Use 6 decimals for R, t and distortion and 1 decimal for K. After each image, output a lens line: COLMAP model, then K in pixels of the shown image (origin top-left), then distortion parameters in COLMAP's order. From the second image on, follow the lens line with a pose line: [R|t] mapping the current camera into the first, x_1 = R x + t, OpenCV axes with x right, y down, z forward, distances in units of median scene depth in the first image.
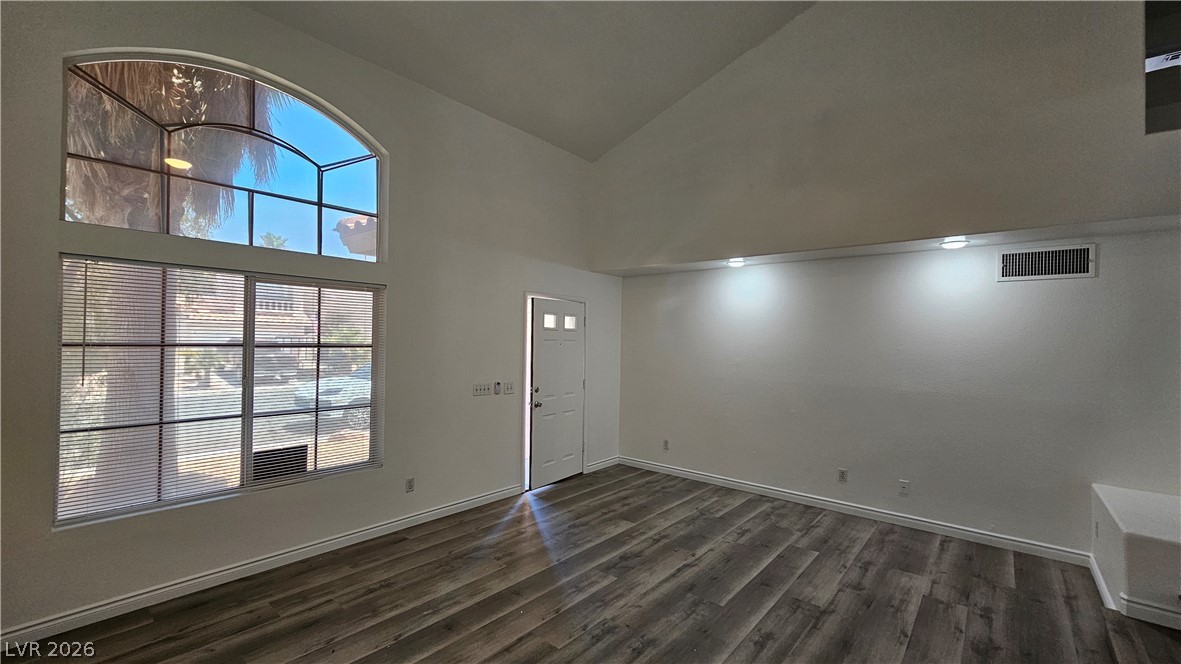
lens RADIAL K [[488.3, 0, 596.6], [0, 488.3, 336.3], [0, 0, 1]] dist [-0.003270, 0.000540]
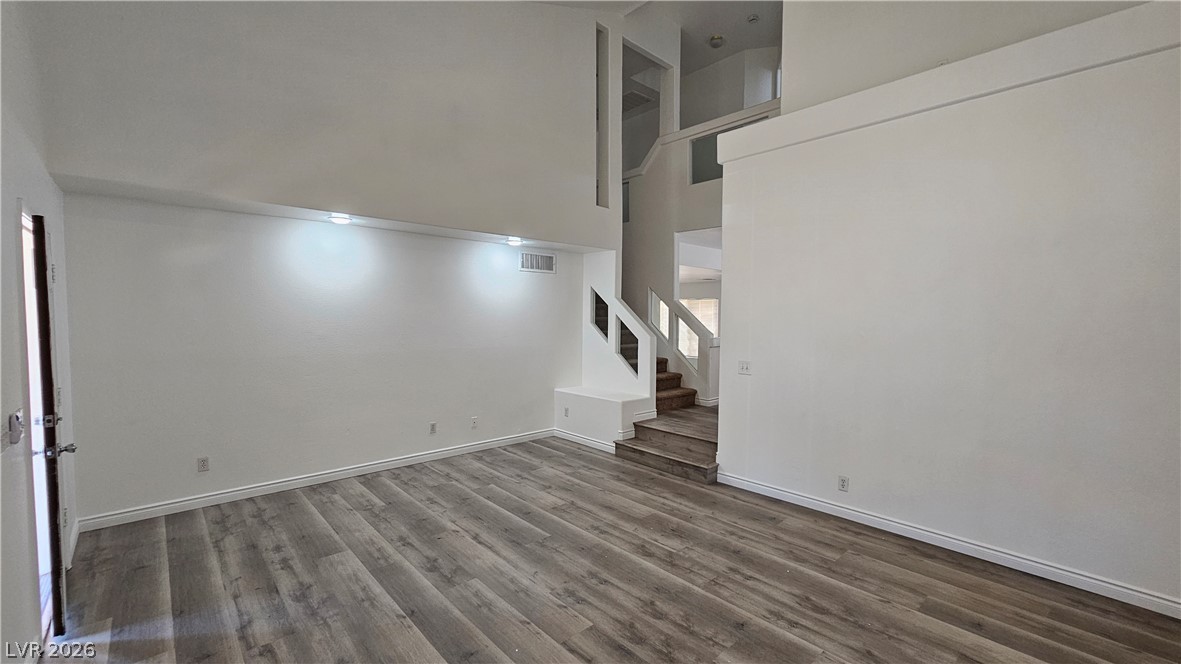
lens RADIAL K [[488.3, 0, 599.9], [0, 488.3, 333.7], [0, 0, 1]] dist [-0.003270, 0.000540]
pose [[0.117637, -0.055768, 0.991490, -0.644004], [-0.016216, 0.998181, 0.058069, -0.007642], [-0.992924, -0.022909, 0.116519, 0.549213]]
